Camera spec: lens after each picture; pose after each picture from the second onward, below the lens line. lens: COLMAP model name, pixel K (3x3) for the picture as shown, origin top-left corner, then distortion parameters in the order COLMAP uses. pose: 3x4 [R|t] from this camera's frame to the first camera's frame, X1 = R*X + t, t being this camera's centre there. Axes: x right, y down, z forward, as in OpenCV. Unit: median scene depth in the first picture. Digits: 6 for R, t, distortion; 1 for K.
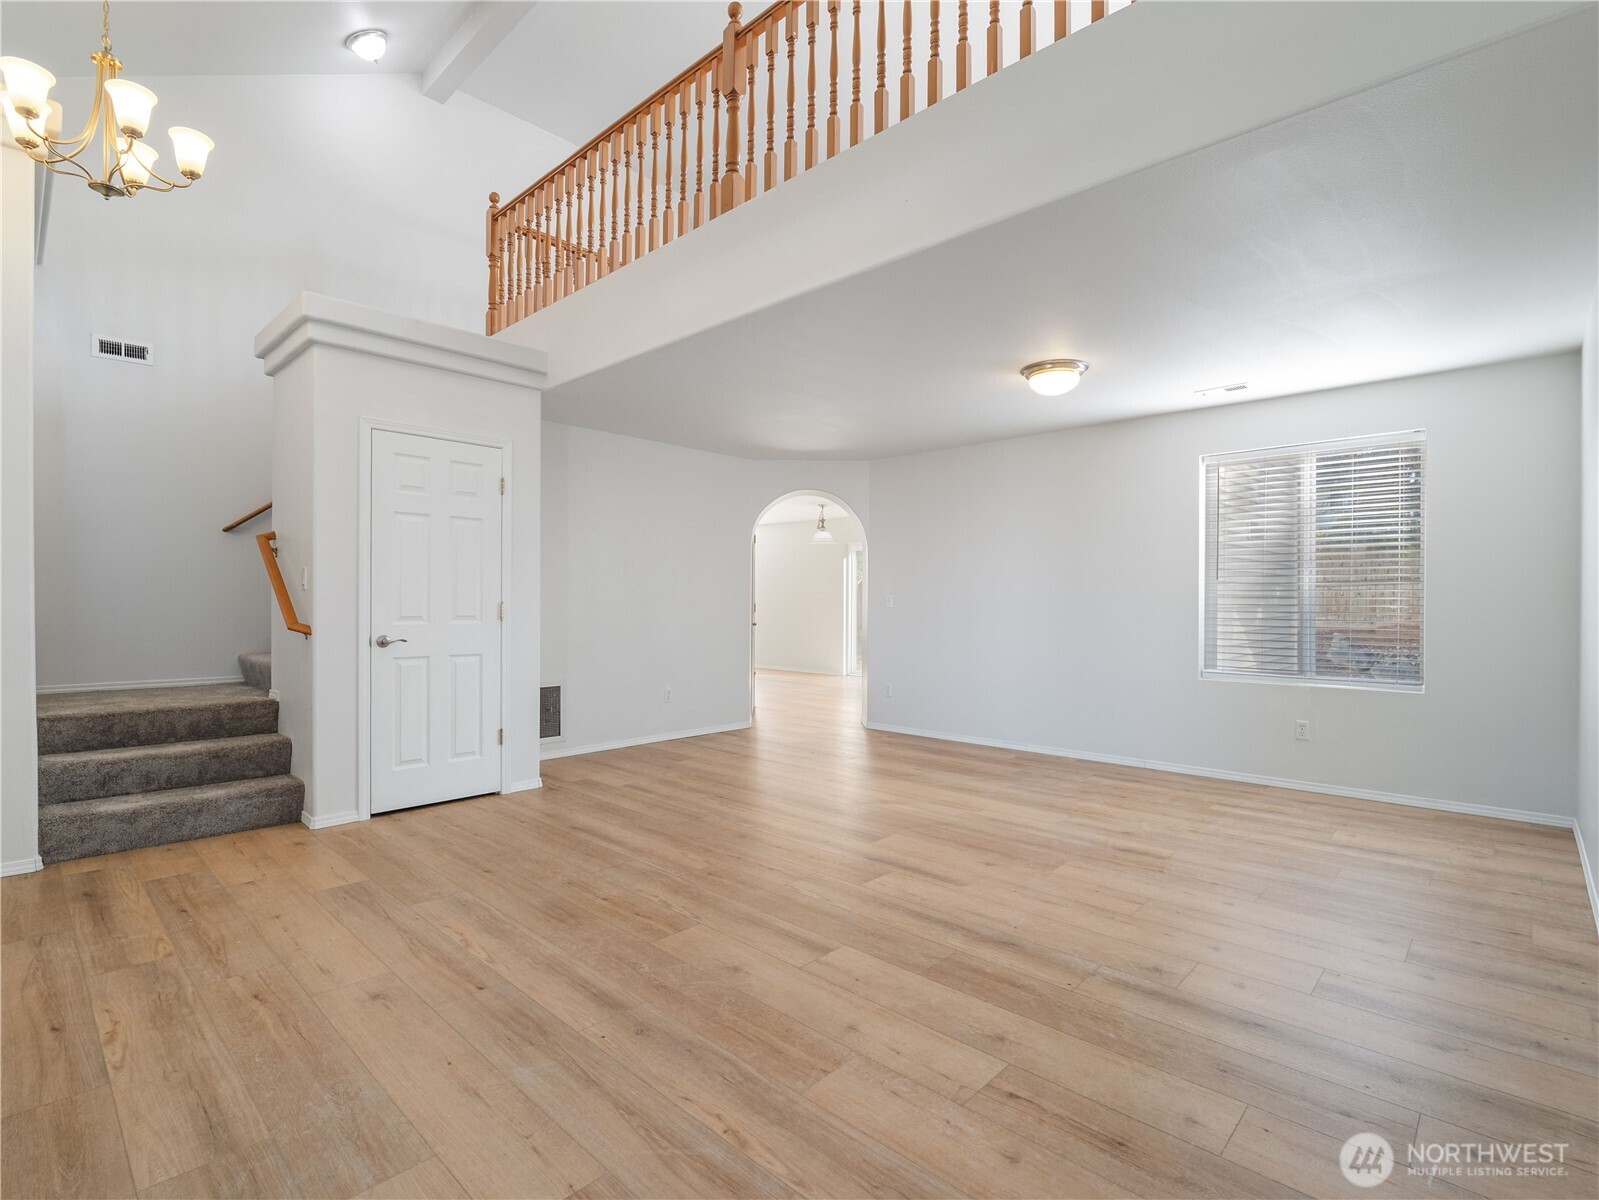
lens RADIAL K [[769.5, 0, 798.4], [0, 769.5, 603.3], [0, 0, 1]] dist [-0.008673, 0.001529]
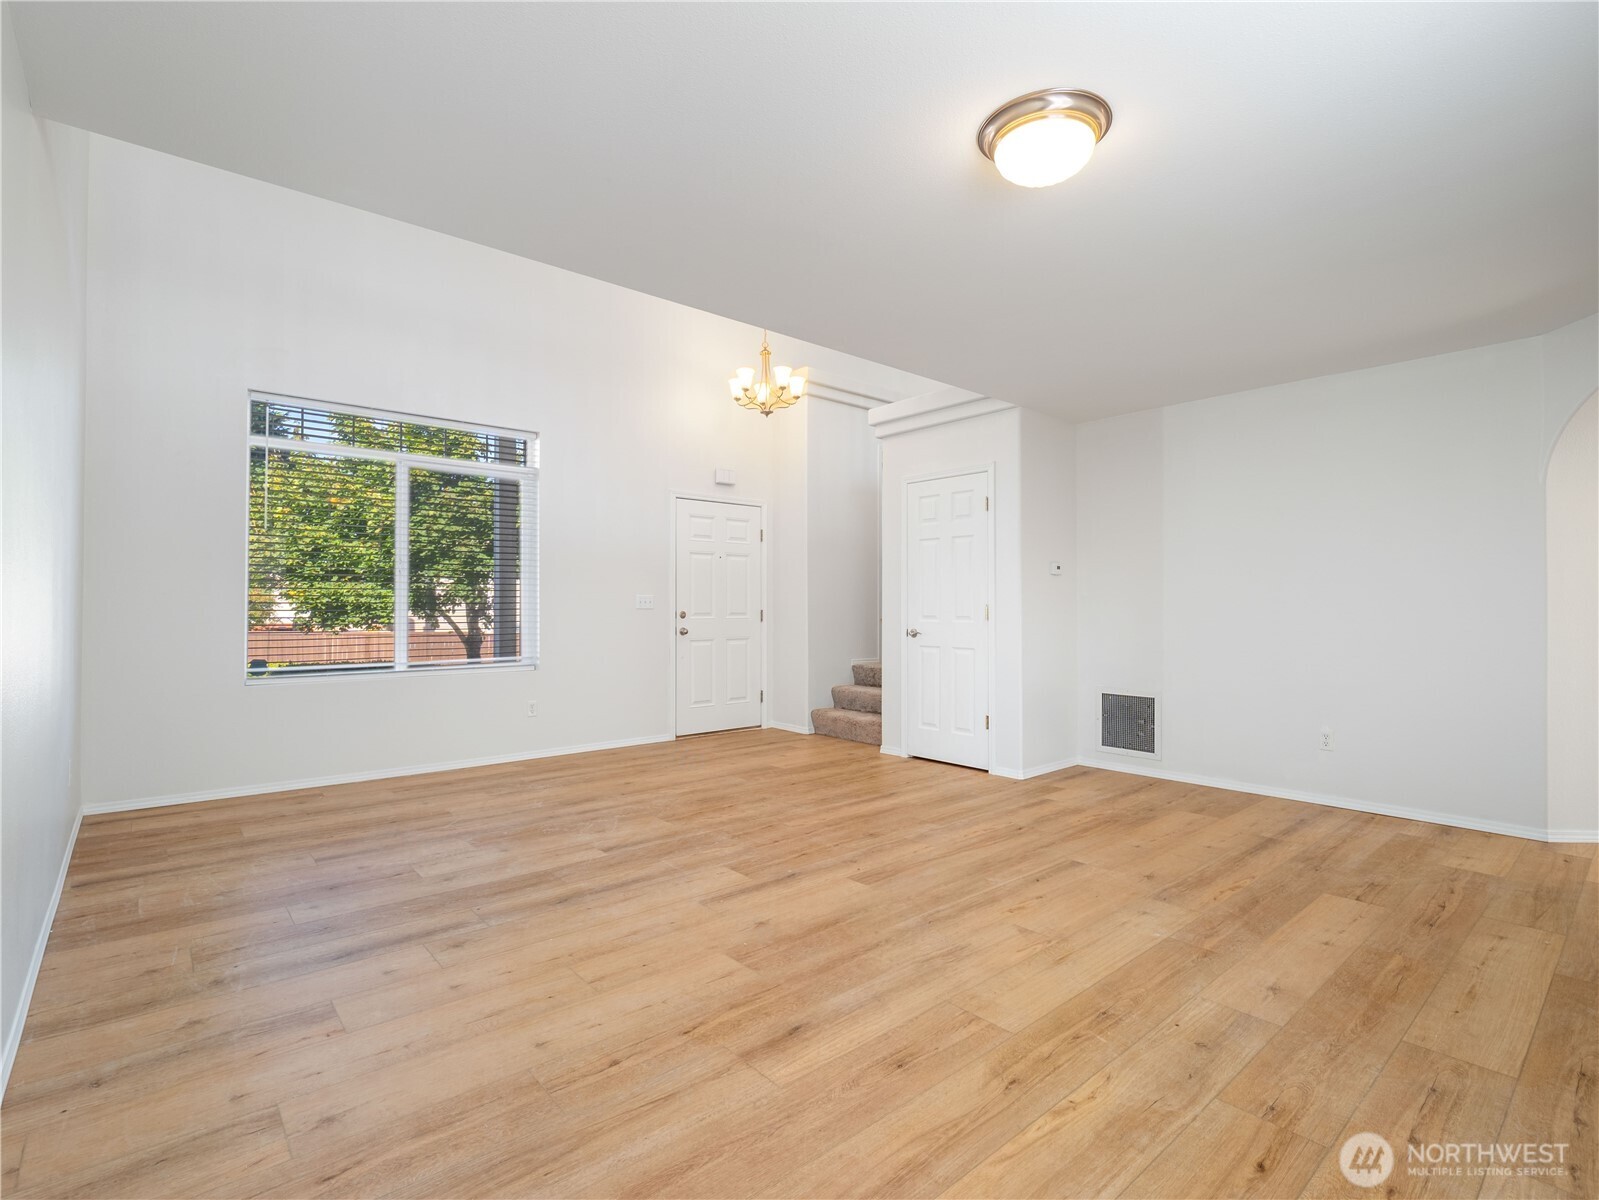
lens RADIAL K [[769.5, 0, 798.4], [0, 769.5, 603.3], [0, 0, 1]] dist [-0.008673, 0.001529]
pose [[-0.099386, -0.009815, -0.995001, 1.071976], [-0.006259, 0.999938, -0.009239, 0.011141], [0.995029, 0.005309, -0.099441, 1.142445]]
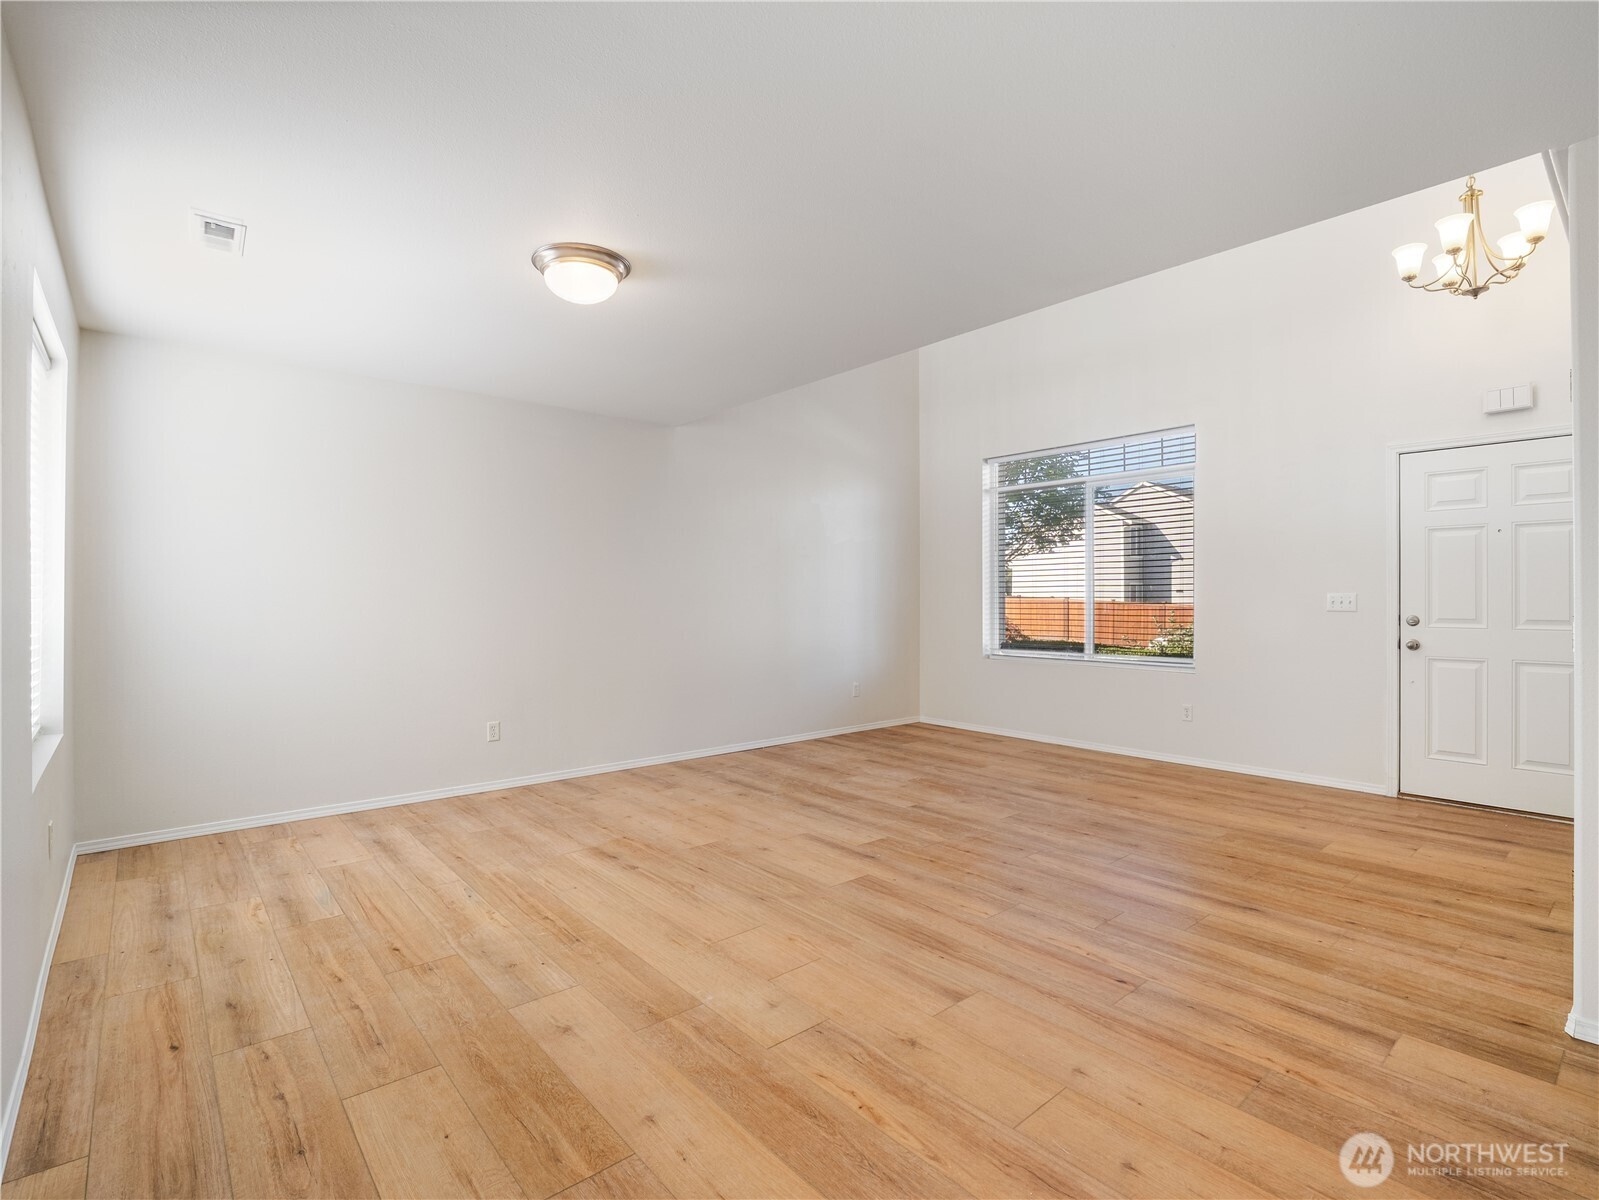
lens RADIAL K [[769.5, 0, 798.4], [0, 769.5, 603.3], [0, 0, 1]] dist [-0.008673, 0.001529]
pose [[-0.994574, -0.006136, 0.103851, 0.092434], [-0.004780, 0.999900, 0.013302, -0.020550], [-0.103922, 0.012733, -0.994504, 2.109664]]
